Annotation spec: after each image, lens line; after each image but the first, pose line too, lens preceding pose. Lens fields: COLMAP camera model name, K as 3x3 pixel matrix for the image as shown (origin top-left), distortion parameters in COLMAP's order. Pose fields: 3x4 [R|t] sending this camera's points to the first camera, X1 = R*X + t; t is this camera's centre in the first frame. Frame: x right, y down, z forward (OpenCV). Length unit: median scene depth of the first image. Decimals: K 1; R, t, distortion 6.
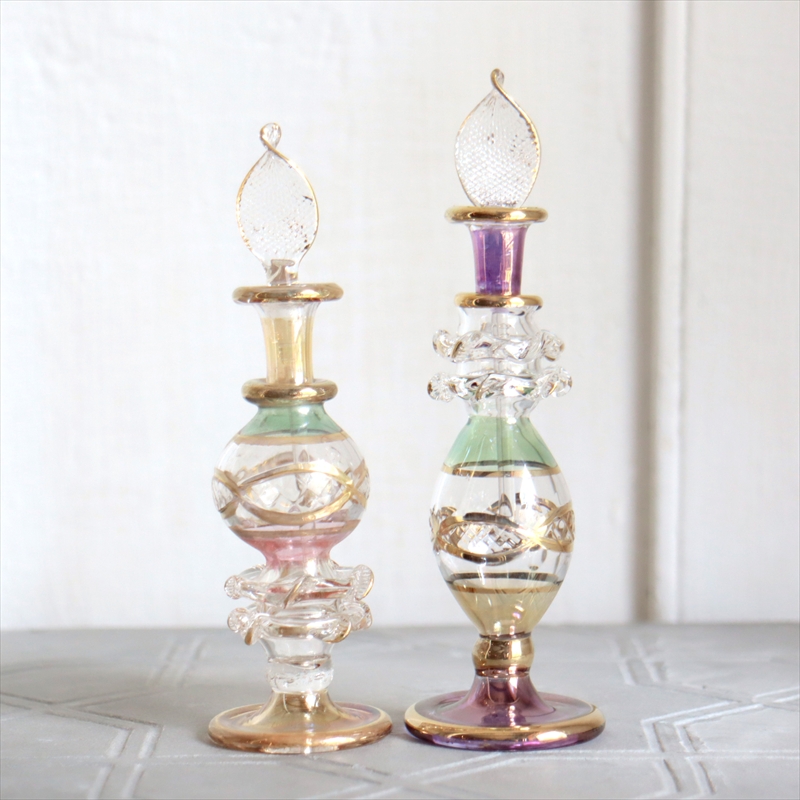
lens RADIAL K [[2700.6, 0, 404.5], [0, 2700.6, 393.1], [0, 0, 1]] dist [-0.009582, 0.000000]
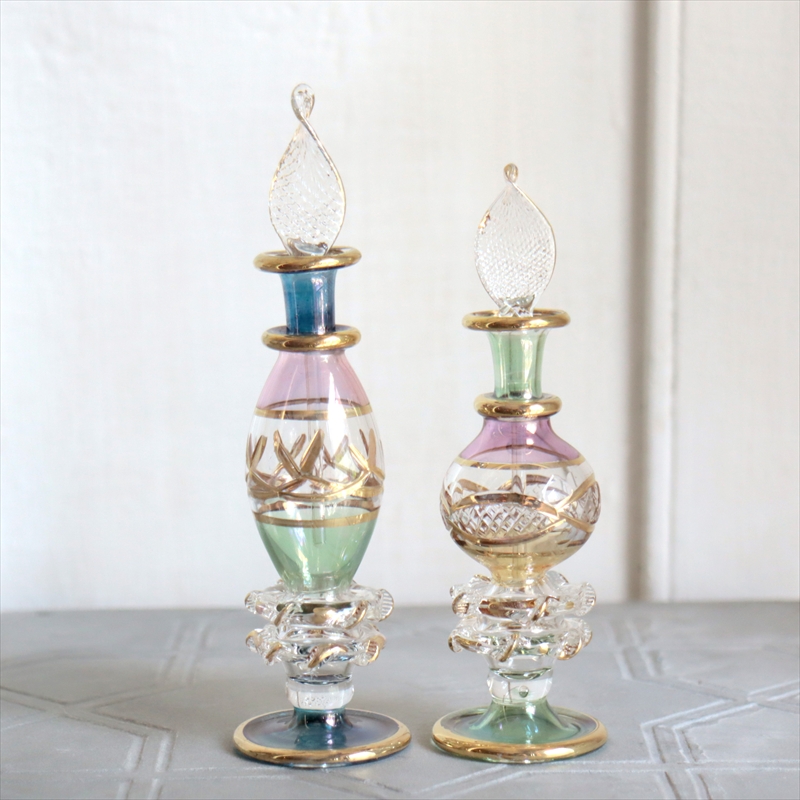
lens RADIAL K [[2700.6, 0, 405.3], [0, 2700.6, 388.4], [0, 0, 1]] dist [-0.009582, 0.000000]
pose [[0.999905, -0.004036, 0.013151, -0.014575], [0.003334, 0.998591, 0.052961, -0.058802], [-0.013346, -0.052912, 0.998510, -0.020462]]
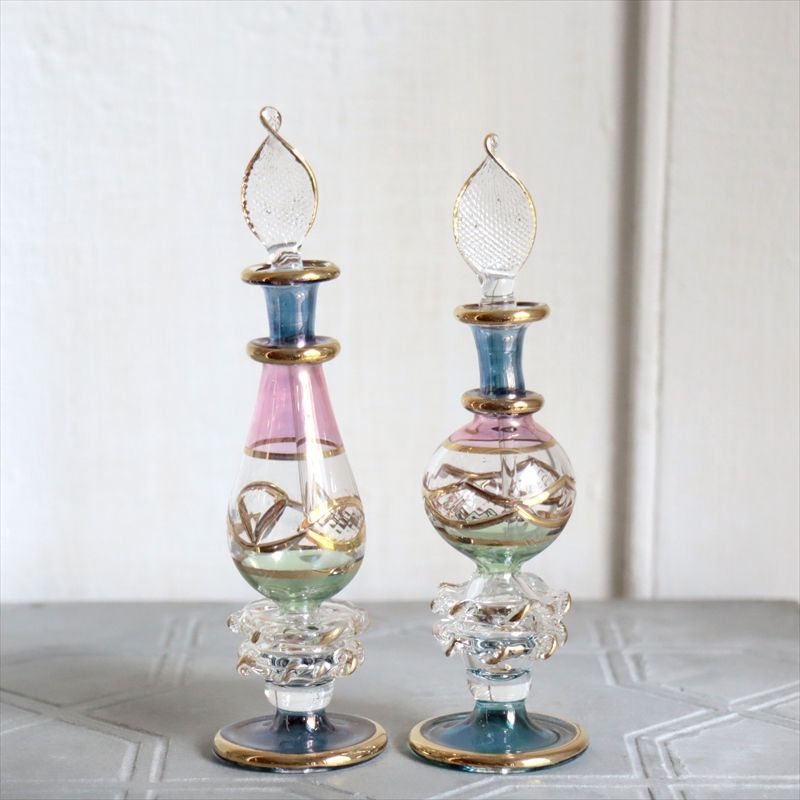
lens RADIAL K [[2700.6, 0, 399.9], [0, 2700.6, 390.9], [0, 0, 1]] dist [-0.009582, 0.000000]
pose [[0.999793, 0.005865, 0.019503, -0.020164], [-0.007481, 0.996451, 0.083841, -0.095612], [-0.018942, -0.083970, 0.996288, -0.035075]]
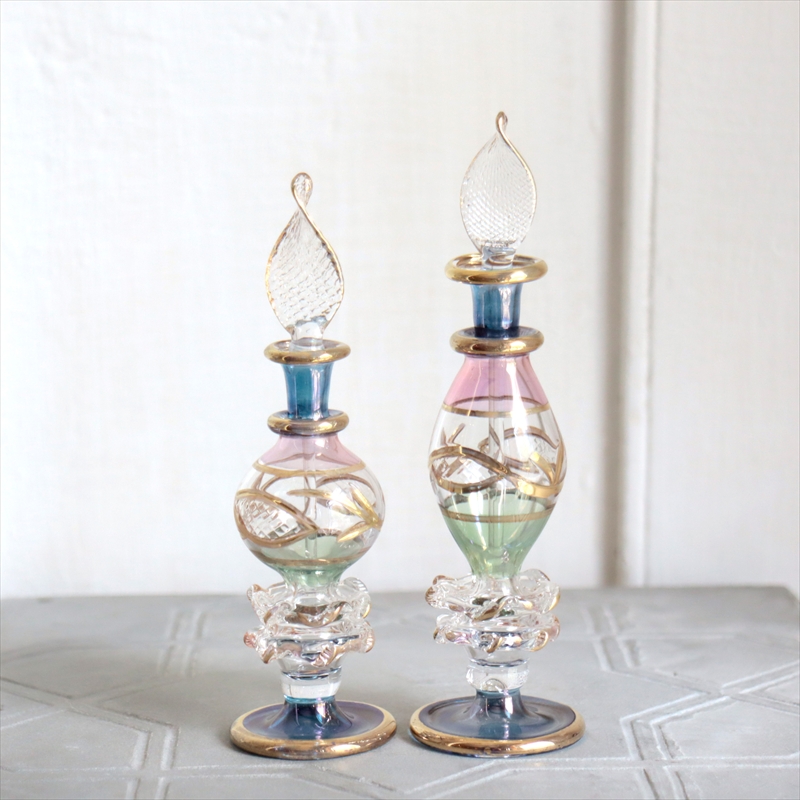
lens RADIAL K [[2700.6, 0, 405.8], [0, 2700.6, 389.1], [0, 0, 1]] dist [-0.009582, 0.000000]
pose [[0.999619, -0.005828, 0.026975, -0.025709], [0.003465, 0.996216, 0.086841, -0.100679], [-0.027379, -0.086715, 0.995857, -0.065006]]
